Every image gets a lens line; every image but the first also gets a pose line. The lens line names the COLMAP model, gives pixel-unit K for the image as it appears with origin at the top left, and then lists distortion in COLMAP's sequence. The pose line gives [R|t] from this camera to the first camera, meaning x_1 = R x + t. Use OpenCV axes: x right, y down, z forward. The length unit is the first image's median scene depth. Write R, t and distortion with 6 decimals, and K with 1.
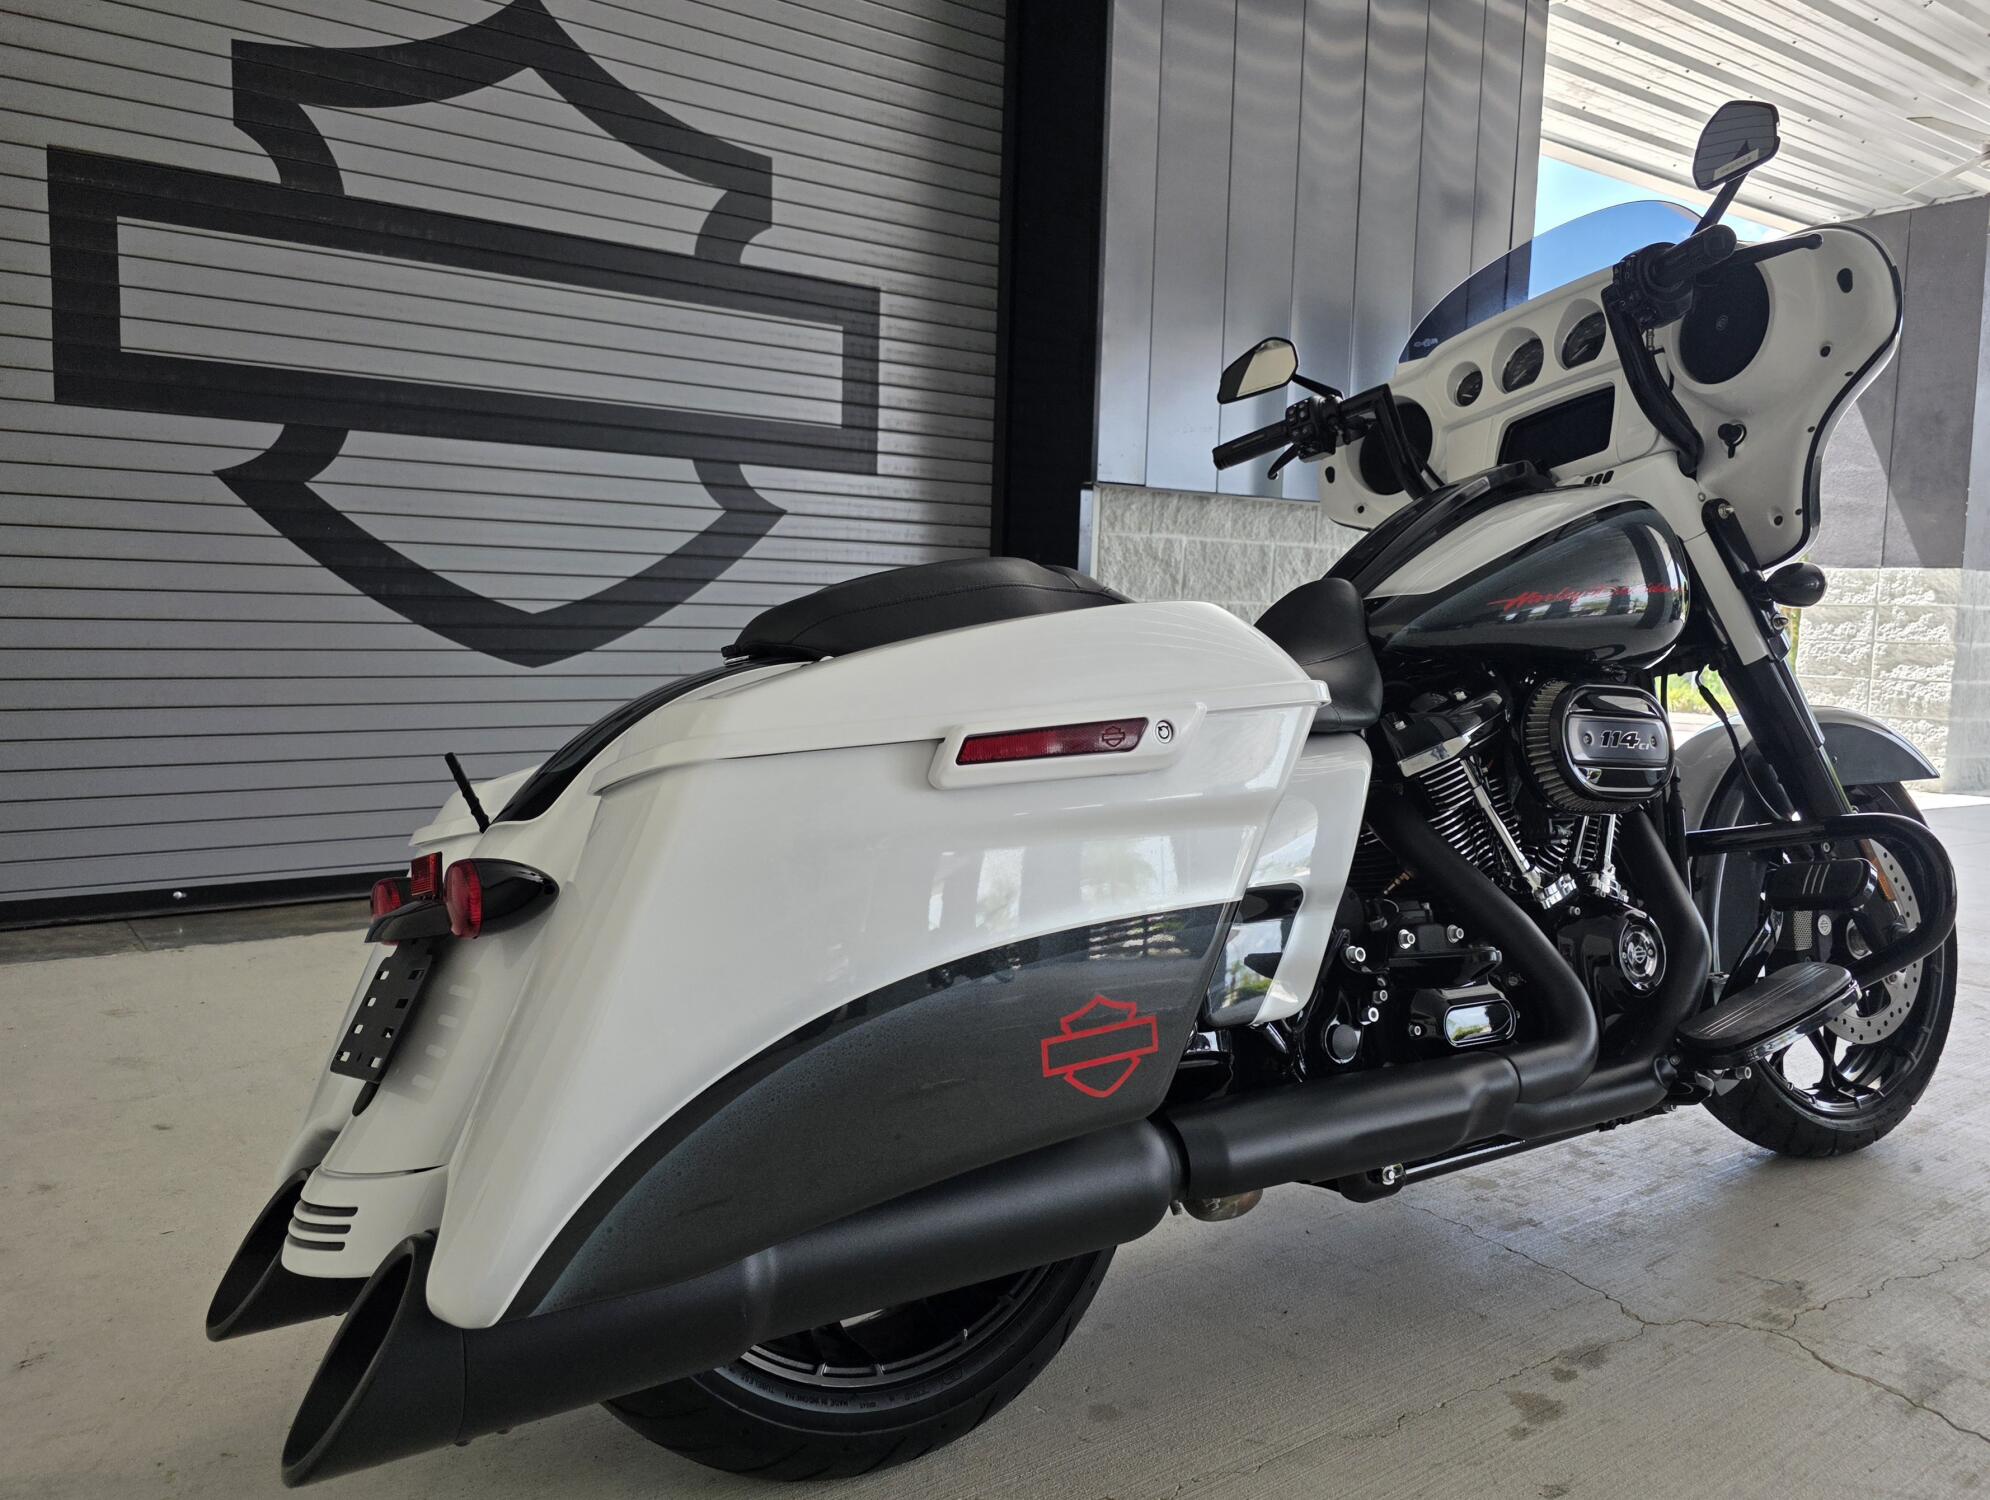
lens RADIAL K [[1411.8, 0, 995.0], [0, 1411.8, 750.0], [0, 0, 1]] dist [-0.007693, -0.003154]
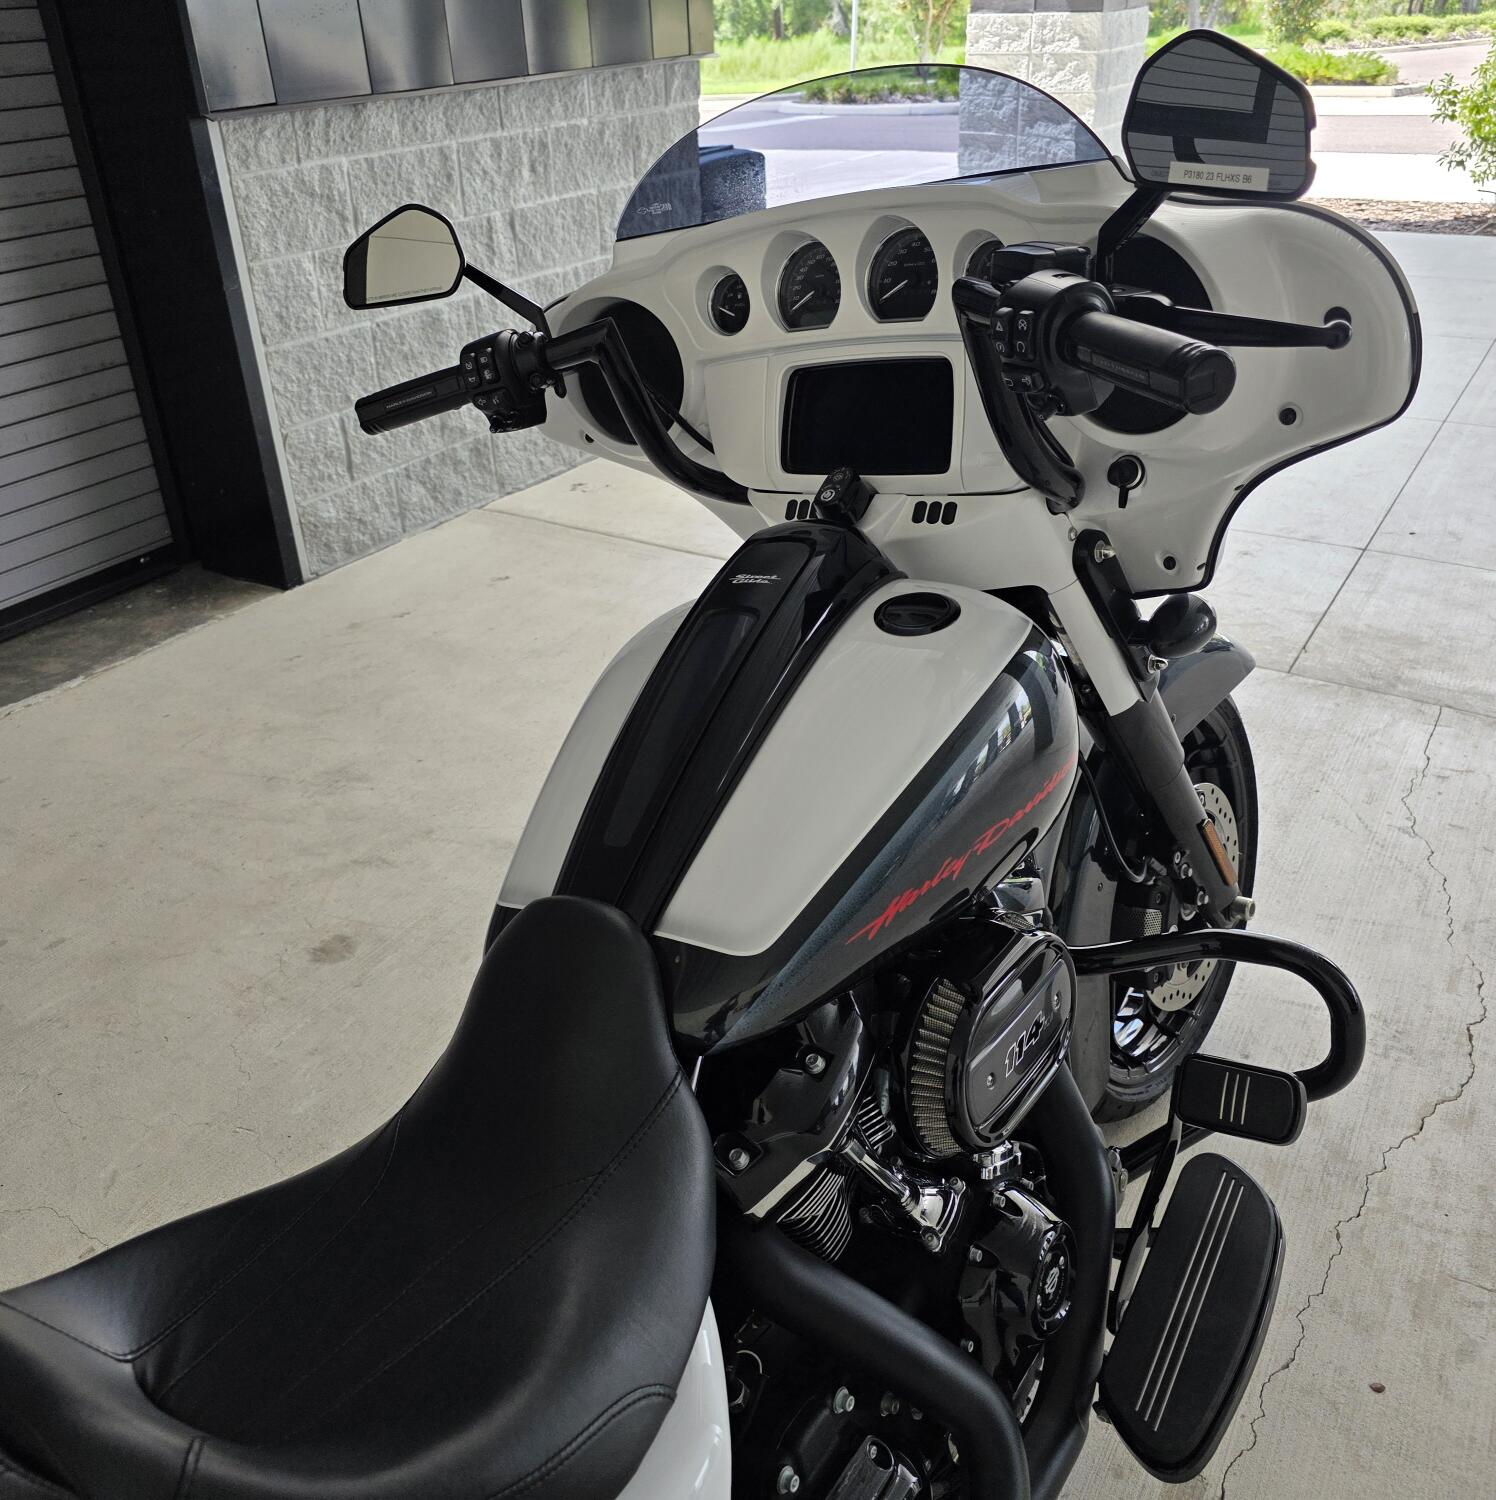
lens RADIAL K [[1296.8, 0, 748.0], [0, 1296.8, 750.0], [0, 0, 1]] dist [0.071153, -0.065057]
pose [[0.924686, -0.229858, 0.303515, 0.043459], [0.096643, 0.912786, 0.396840, -0.122399], [-0.368261, -0.337620, 0.866255, 0.156196]]
